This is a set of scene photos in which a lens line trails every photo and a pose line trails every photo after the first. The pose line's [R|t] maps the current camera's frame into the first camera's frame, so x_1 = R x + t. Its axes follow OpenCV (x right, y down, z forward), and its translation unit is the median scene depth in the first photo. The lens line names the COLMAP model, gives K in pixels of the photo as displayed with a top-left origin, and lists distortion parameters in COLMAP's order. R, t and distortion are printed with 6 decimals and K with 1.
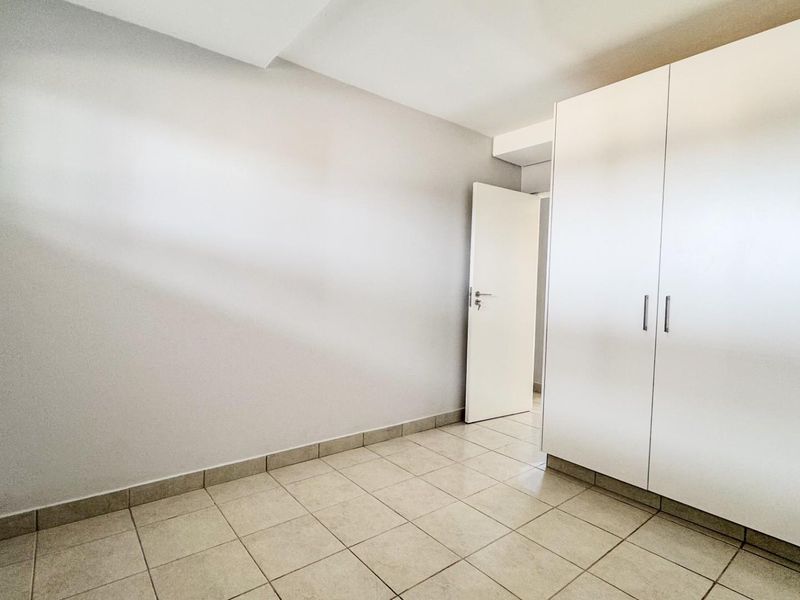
lens RADIAL K [[425.7, 0, 400.0], [0, 425.7, 300.0], [0, 0, 1]] dist [-0.000509, 0.001482]
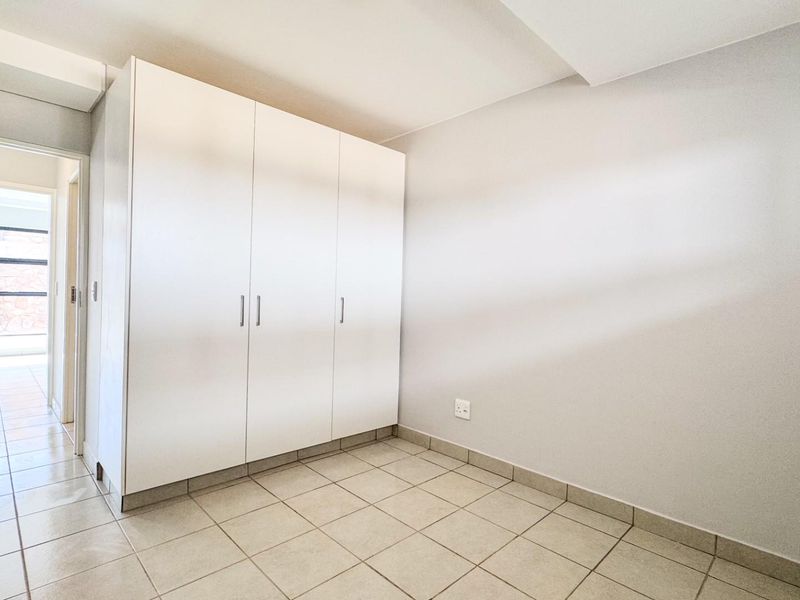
lens RADIAL K [[425.7, 0, 400.0], [0, 425.7, 300.0], [0, 0, 1]] dist [-0.000509, 0.001482]
pose [[-0.104051, -0.042340, 0.993670, -0.605121], [0.001587, 0.999085, 0.042737, -0.047333], [-0.994571, 0.006024, -0.103889, 0.710364]]
